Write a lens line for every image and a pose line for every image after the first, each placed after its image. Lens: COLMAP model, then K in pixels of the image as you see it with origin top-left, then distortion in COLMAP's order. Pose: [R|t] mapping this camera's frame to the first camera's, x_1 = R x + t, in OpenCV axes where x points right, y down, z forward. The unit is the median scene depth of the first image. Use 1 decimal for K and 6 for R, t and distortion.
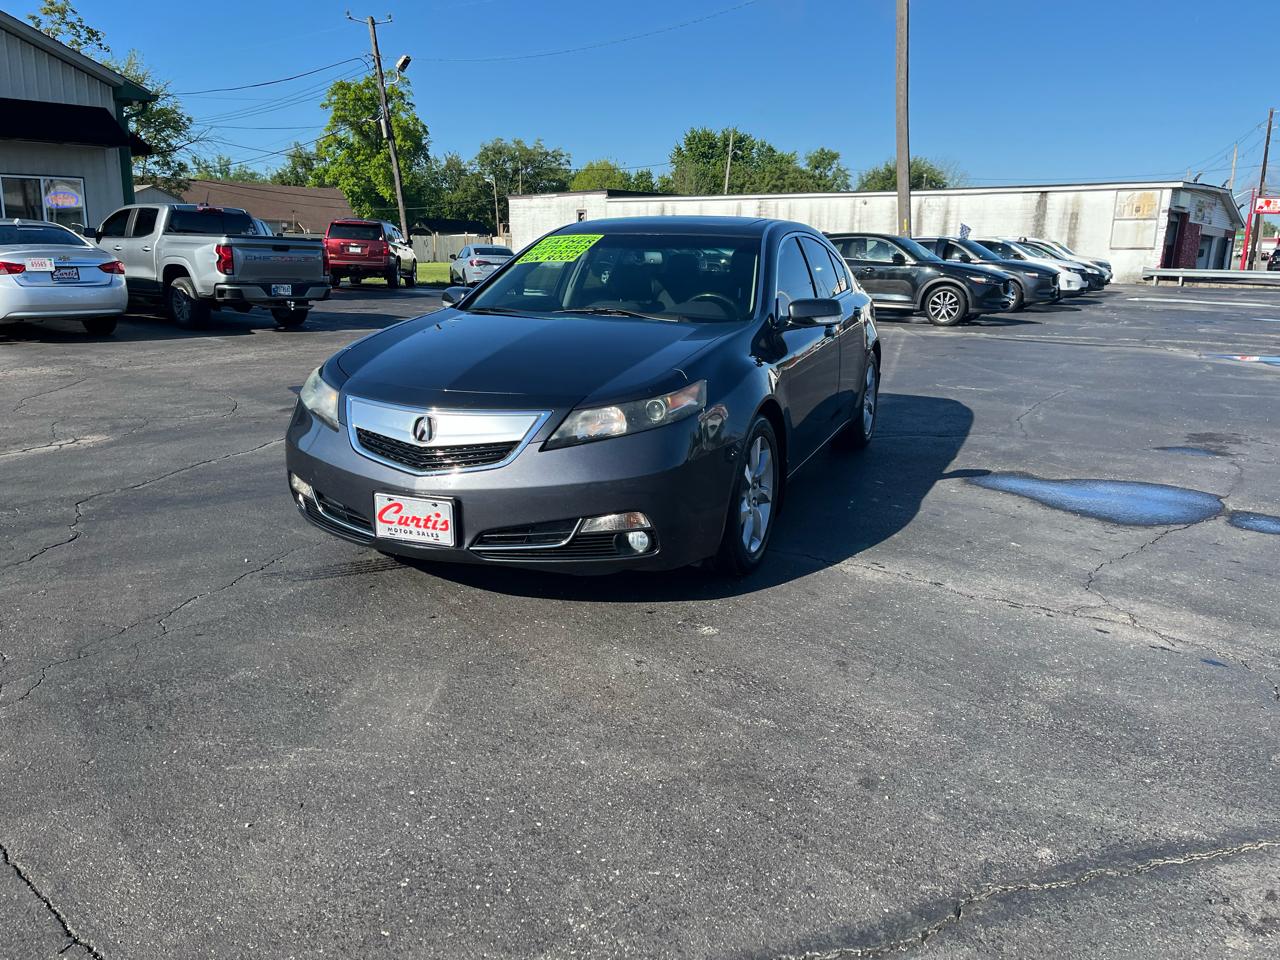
lens RADIAL K [[968.9, 0, 649.9], [0, 968.9, 484.4], [0, 0, 1]] dist [0.071279, -0.090762]
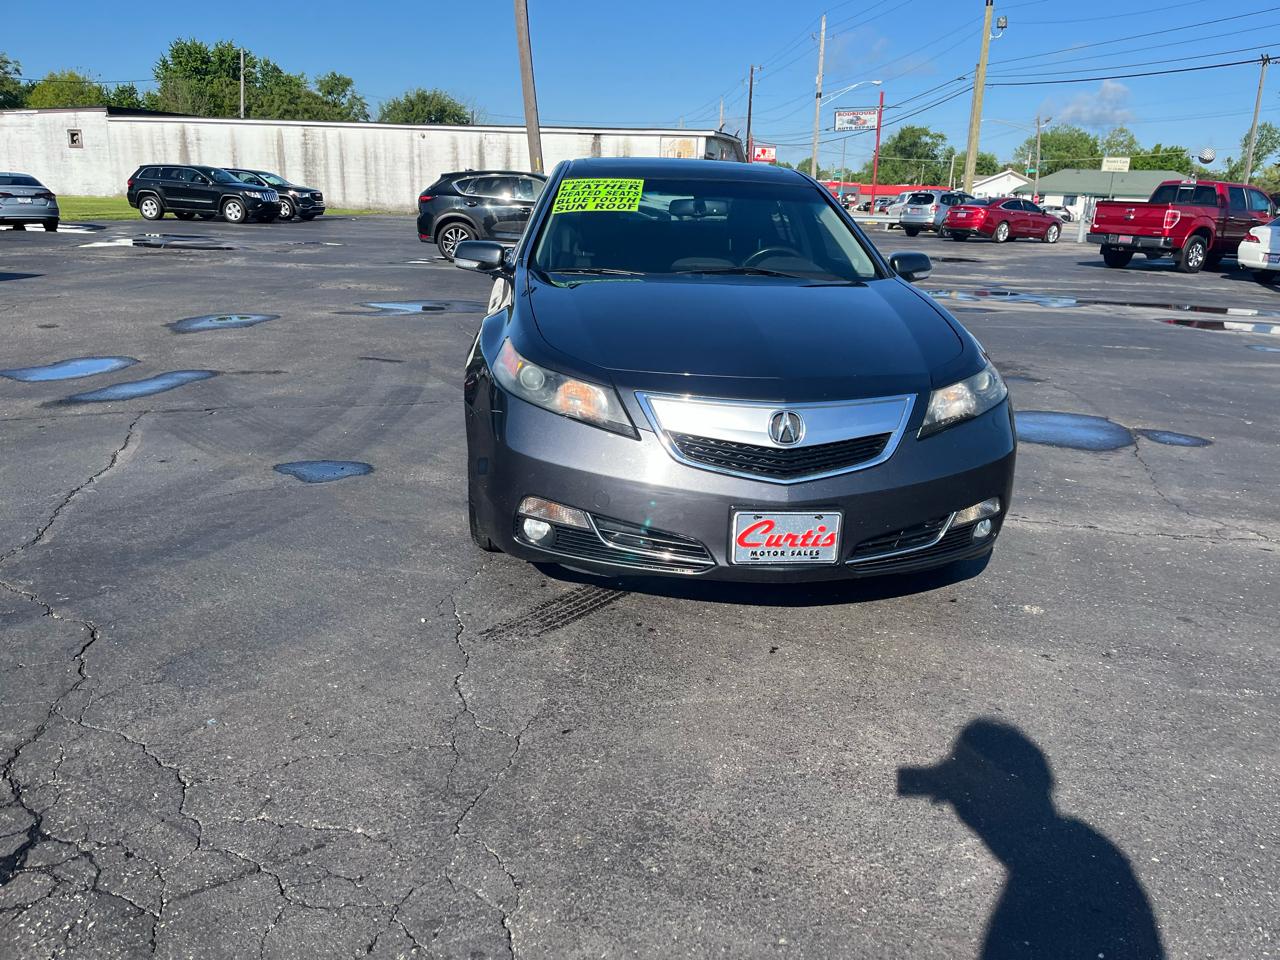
lens RADIAL K [[968.9, 0, 648.9], [0, 968.9, 488.9], [0, 0, 1]] dist [0.071279, -0.090762]
pose [[0.891208, -0.118262, 0.437907, -0.169665], [0.089356, 0.992269, 0.086121, -0.020935], [-0.444706, -0.037622, 0.894886, 0.076223]]
